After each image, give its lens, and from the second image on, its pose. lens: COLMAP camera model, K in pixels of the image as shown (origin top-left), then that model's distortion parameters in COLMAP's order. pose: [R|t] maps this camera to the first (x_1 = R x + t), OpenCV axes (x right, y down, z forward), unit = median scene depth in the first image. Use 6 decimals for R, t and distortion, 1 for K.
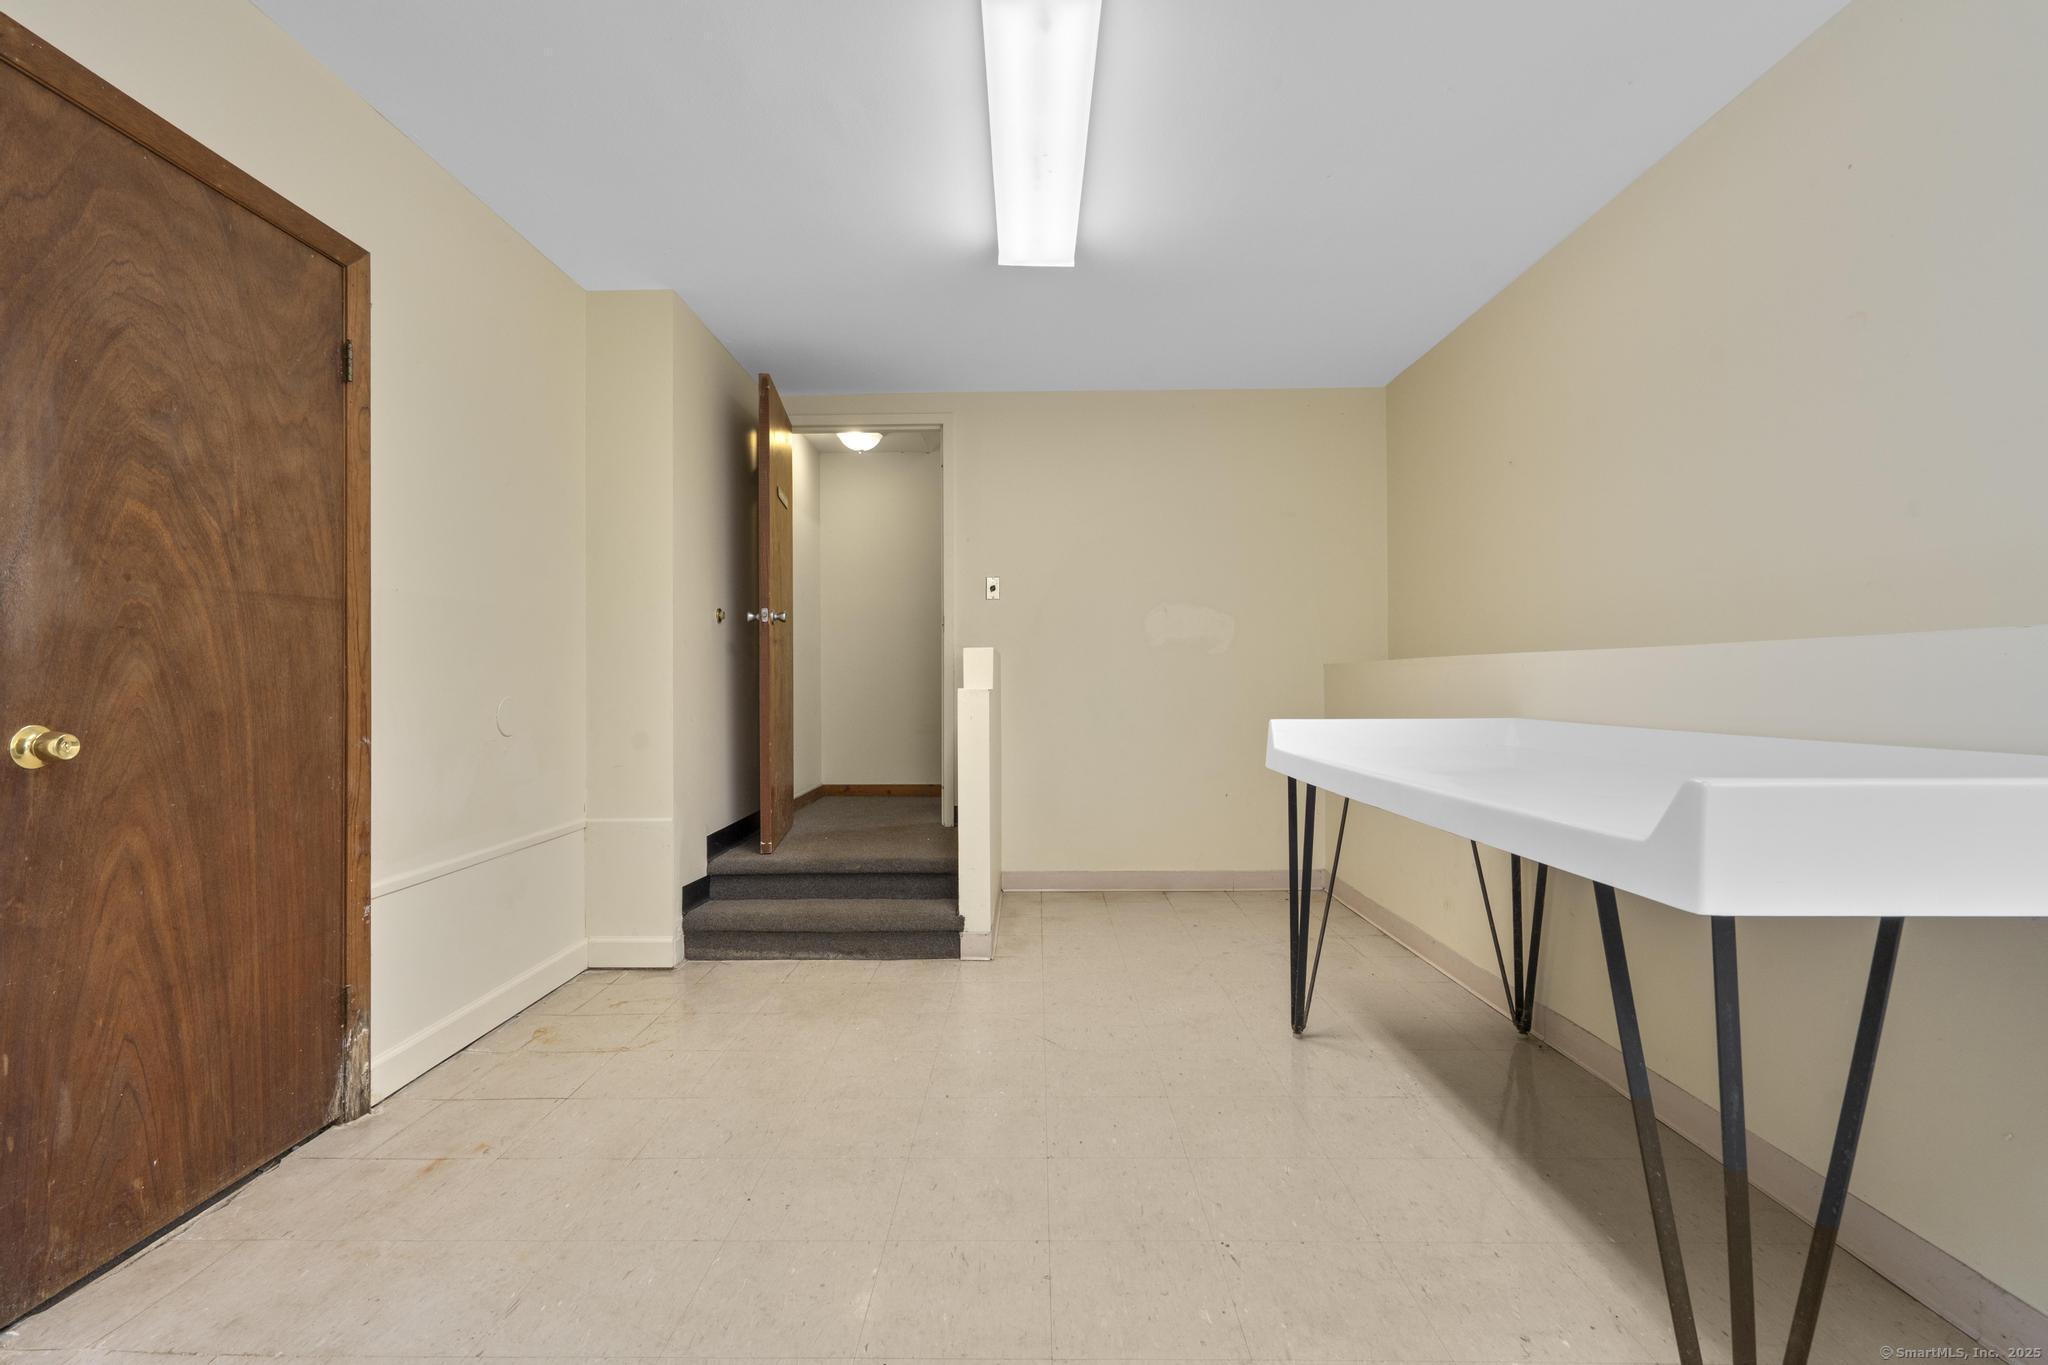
lens RADIAL K [[931.0, 0, 1021.4], [0, 931.0, 683.6], [0, 0, 1]] dist [0.000673, 0.000409]
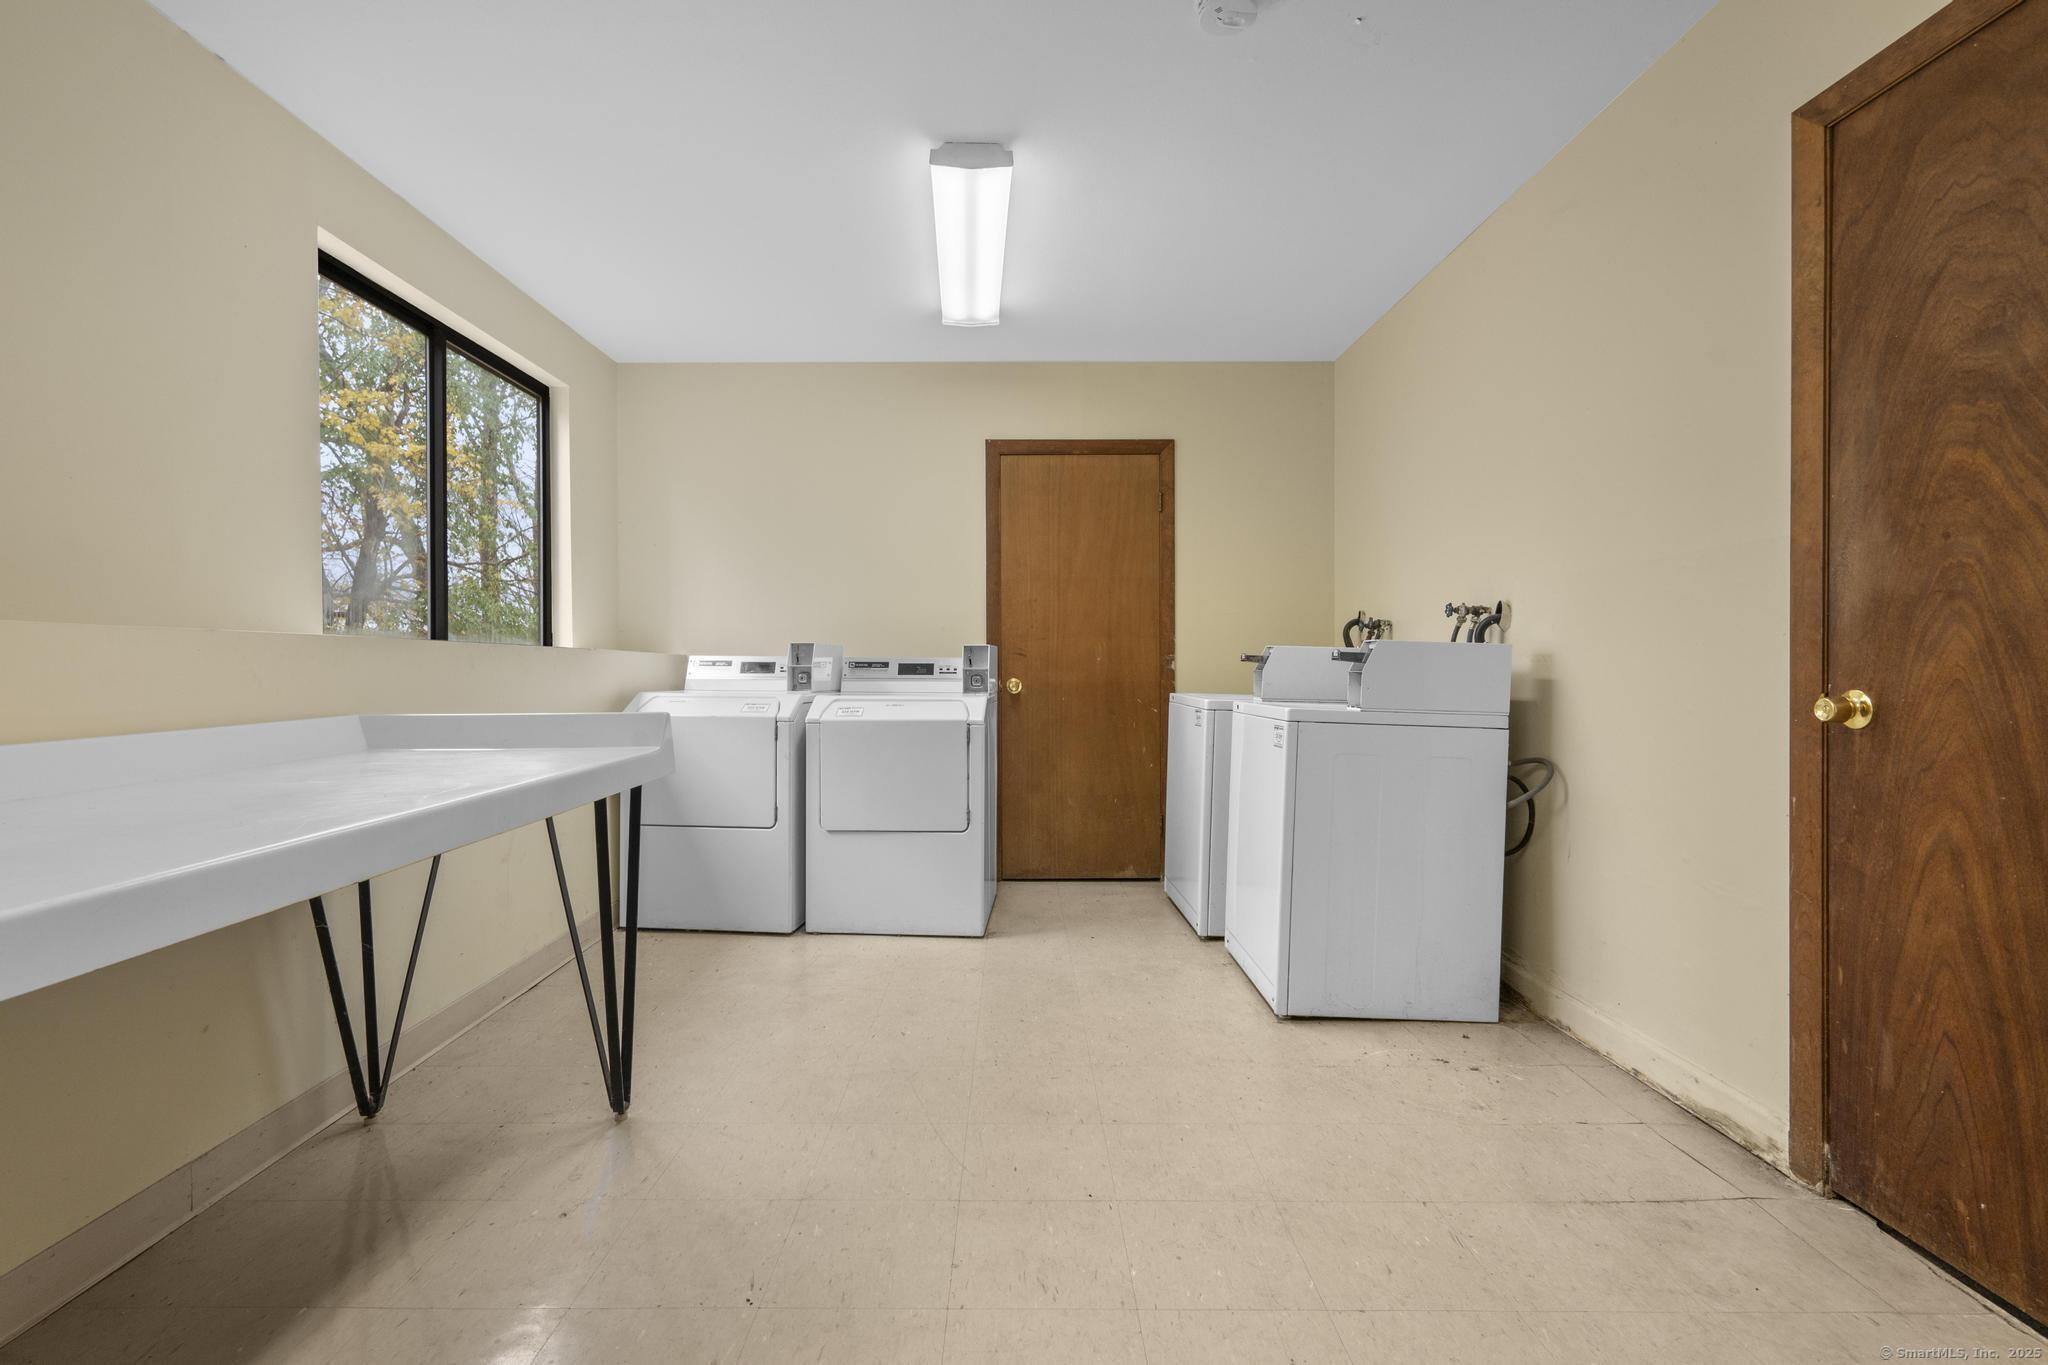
lens RADIAL K [[931.0, 0, 1033.6], [0, 931.0, 690.9], [0, 0, 1]] dist [0.000673, 0.000409]
pose [[-0.999321, 0.012016, -0.034829, -0.027115], [0.011061, 0.999561, 0.027496, 0.003430], [0.035144, 0.027092, -0.999015, 1.887141]]
